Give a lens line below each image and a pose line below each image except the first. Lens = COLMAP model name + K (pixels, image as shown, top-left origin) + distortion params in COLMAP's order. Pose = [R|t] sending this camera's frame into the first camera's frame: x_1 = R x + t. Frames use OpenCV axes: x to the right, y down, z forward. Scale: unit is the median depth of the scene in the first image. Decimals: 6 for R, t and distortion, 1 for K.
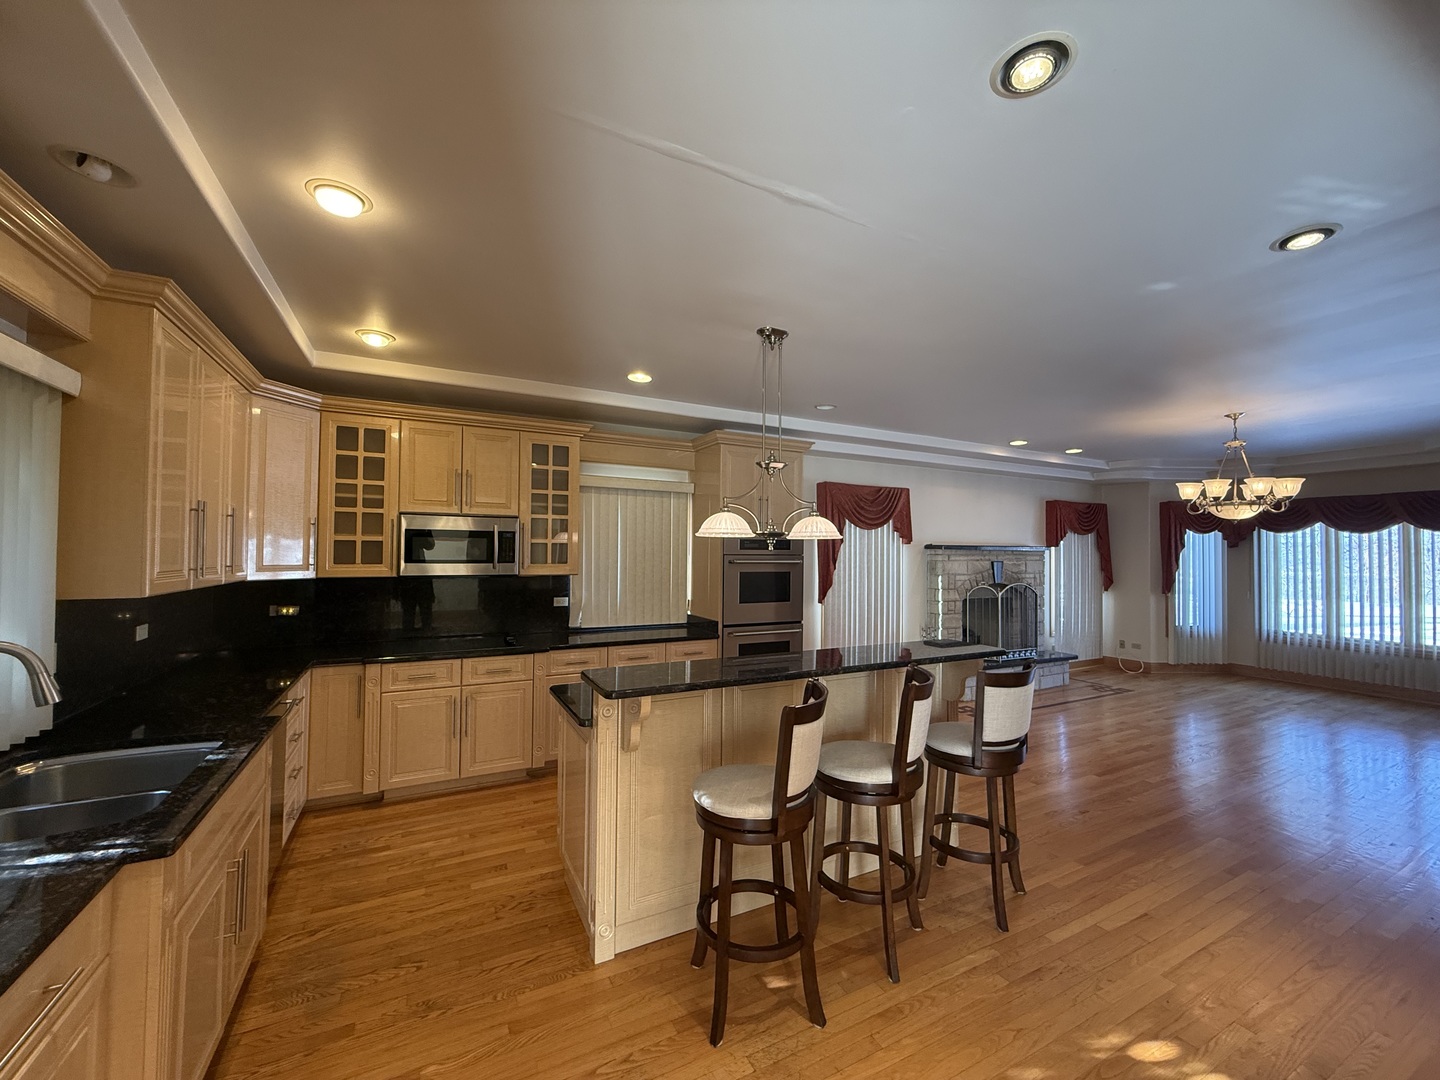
lens RADIAL K [[571.1, 0, 722.9], [0, 571.1, 535.0], [0, 0, 1]] dist [0.000044, -0.000004]
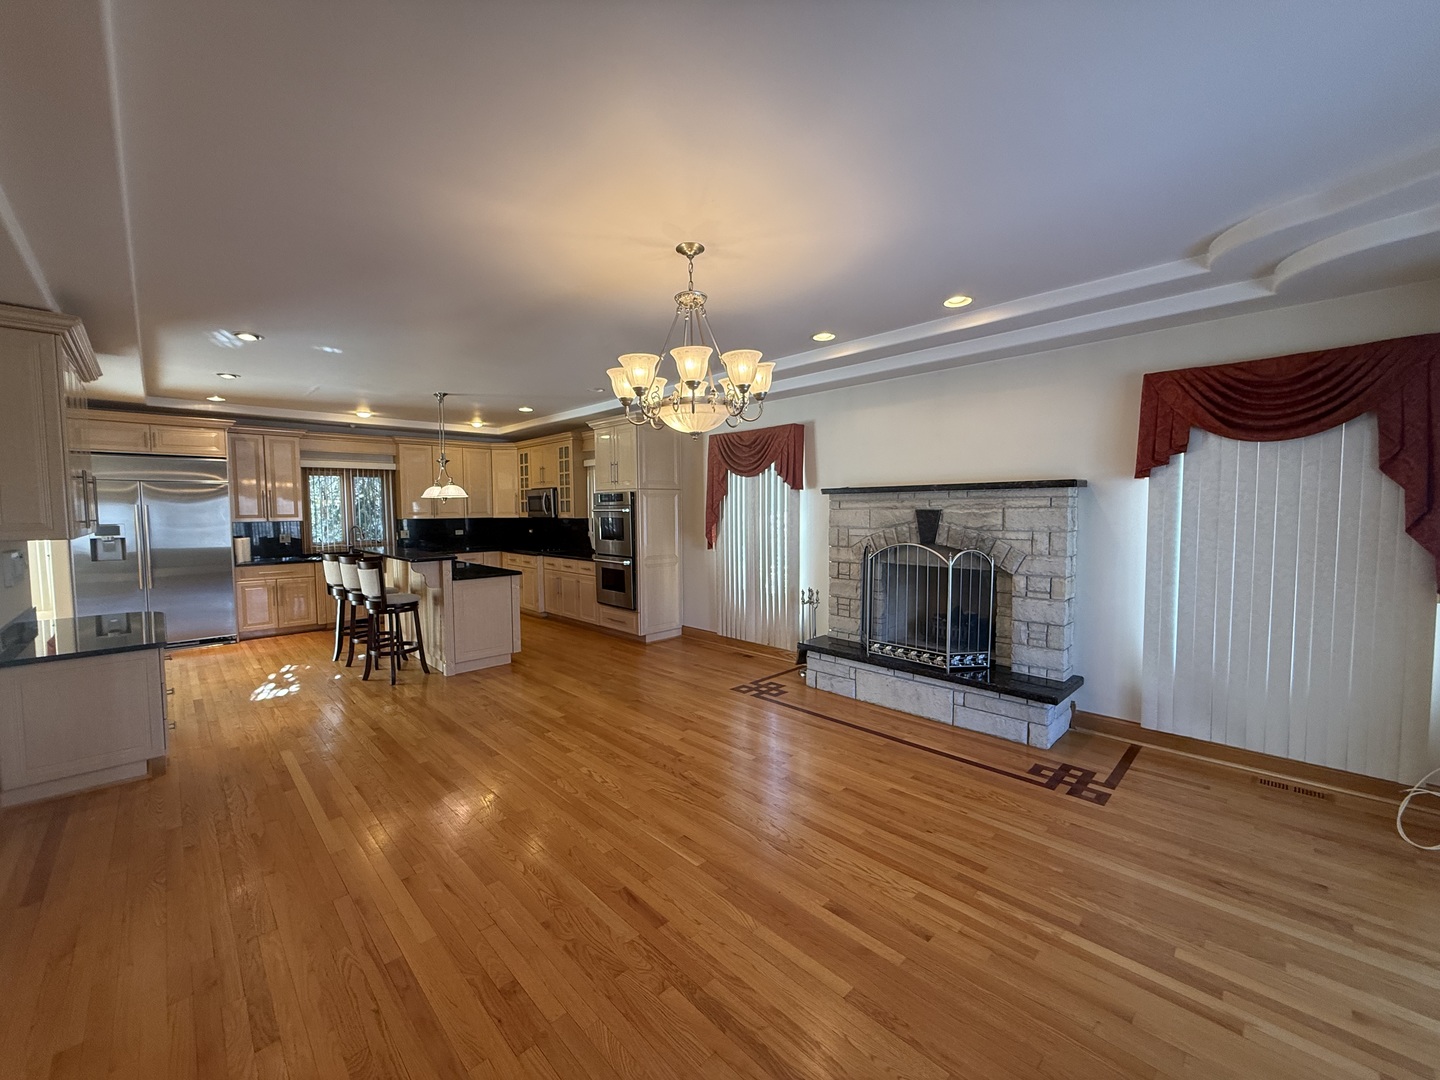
lens RADIAL K [[571.1, 0, 716.0], [0, 571.1, 540.0], [0, 0, 1]] dist [0.000044, -0.000004]
pose [[0.282001, 0.043807, -0.958413, 1.370255], [0.040313, 0.997534, 0.057457, 0.046145], [0.958567, -0.054839, 0.279539, 0.799993]]
